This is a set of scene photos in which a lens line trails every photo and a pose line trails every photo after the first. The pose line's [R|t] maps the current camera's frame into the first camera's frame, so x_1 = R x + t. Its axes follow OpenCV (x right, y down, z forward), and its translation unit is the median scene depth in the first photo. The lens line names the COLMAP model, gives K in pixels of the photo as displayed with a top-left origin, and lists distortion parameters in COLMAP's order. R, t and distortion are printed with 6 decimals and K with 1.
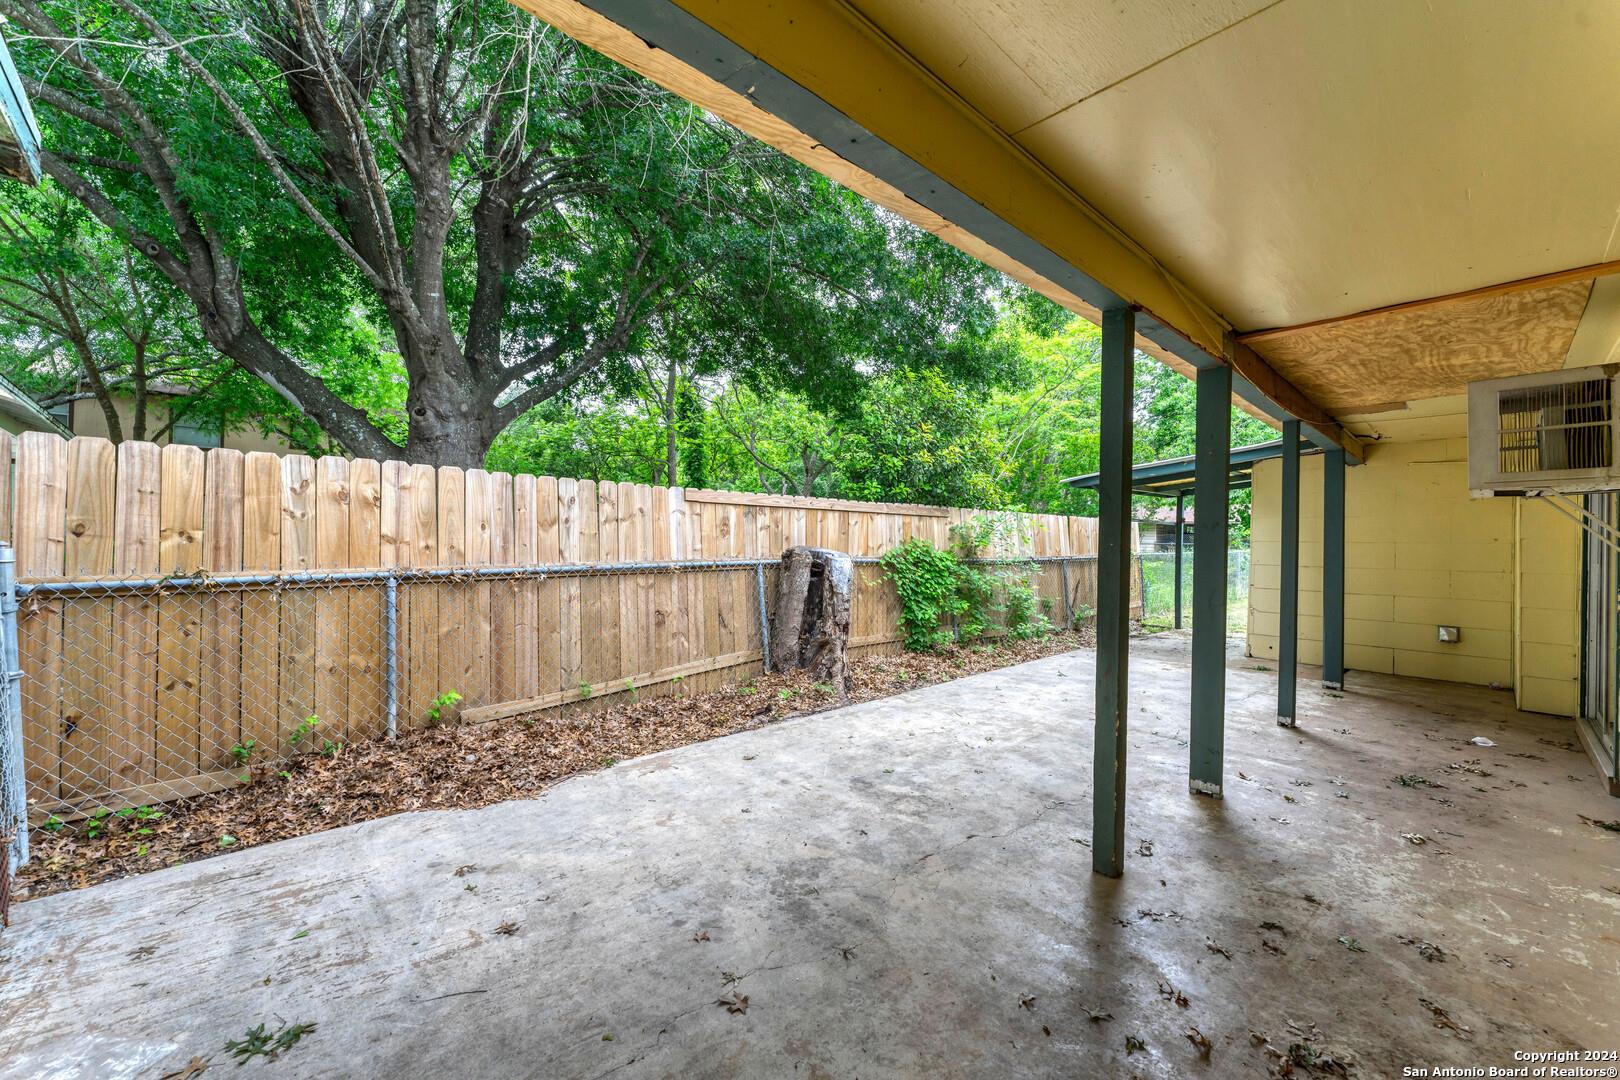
lens RADIAL K [[645.6, 0, 808.8], [0, 645.6, 542.1], [0, 0, 1]] dist [0.001867, -0.000115]
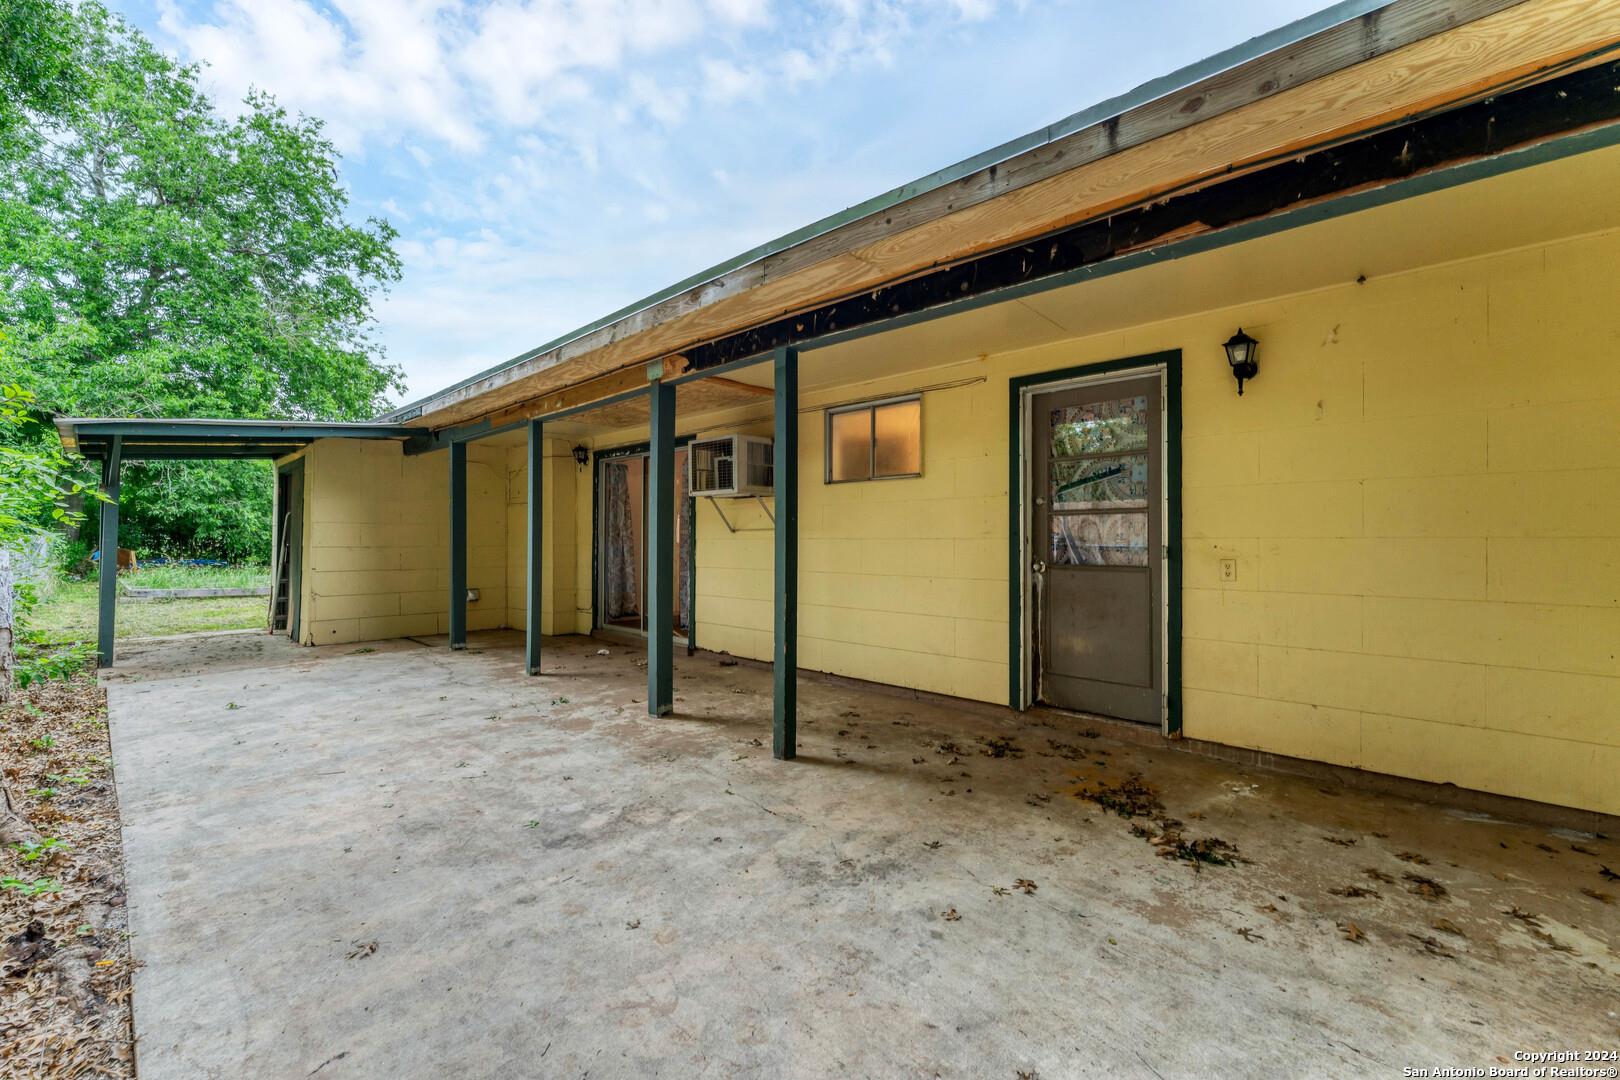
lens RADIAL K [[645.6, 0, 810.4], [0, 645.6, 532.4], [0, 0, 1]] dist [0.001867, -0.000115]
pose [[-0.088914, -0.001386, 0.996038, -0.698256], [-0.003757, 0.999992, 0.001057, 0.019597], [-0.996032, -0.003648, -0.088919, 0.813457]]
